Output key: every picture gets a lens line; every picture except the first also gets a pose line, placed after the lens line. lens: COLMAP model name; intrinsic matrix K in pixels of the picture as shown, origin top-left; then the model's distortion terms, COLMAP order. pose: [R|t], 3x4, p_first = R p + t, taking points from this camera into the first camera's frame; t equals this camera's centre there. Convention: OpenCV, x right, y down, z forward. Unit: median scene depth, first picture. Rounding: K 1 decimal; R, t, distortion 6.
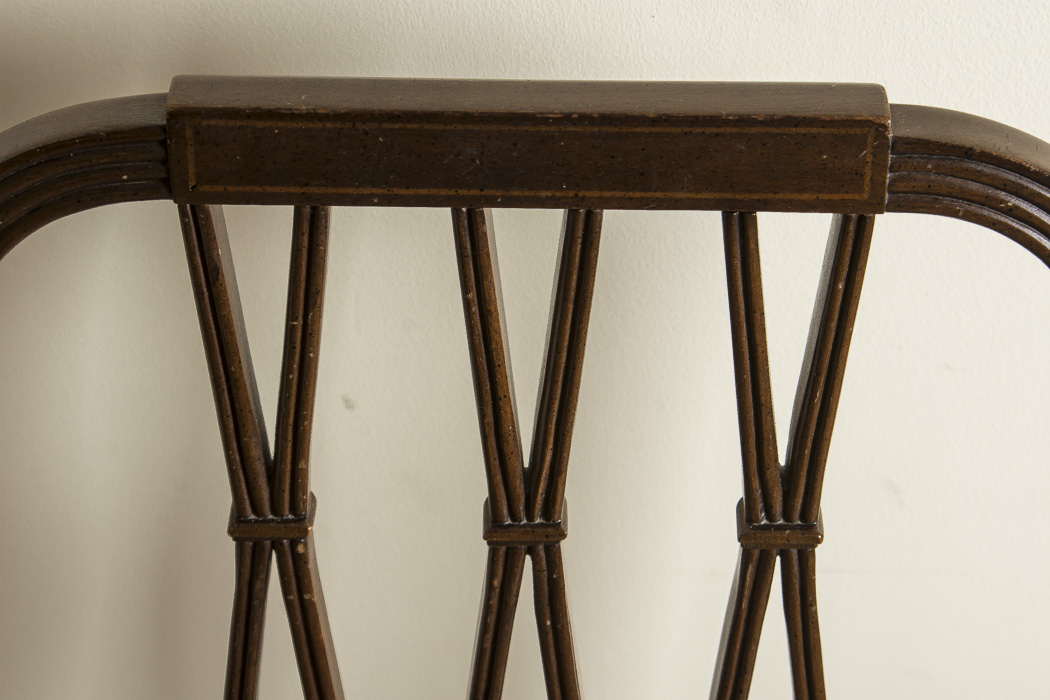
lens RADIAL K [[3068.9, 0, 519.6], [0, 3068.9, 345.1], [0, 0, 1]] dist [0.454555, 0.000000]
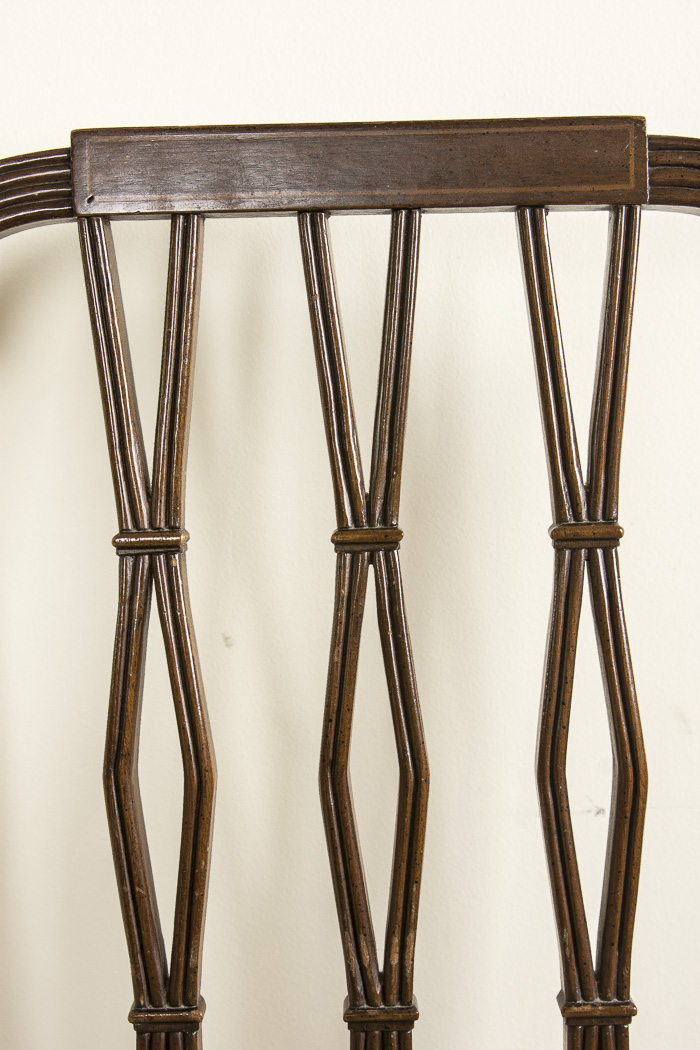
lens RADIAL K [[2121.5, 0, 358.8], [0, 2121.5, 531.7], [0, 0, 1]] dist [0.019176, 0.000000]
pose [[0.999593, -0.028299, -0.003645, 0.001583], [0.022635, 0.864271, -0.502516, 0.461200], [0.017371, 0.502229, 0.864560, 0.308515]]
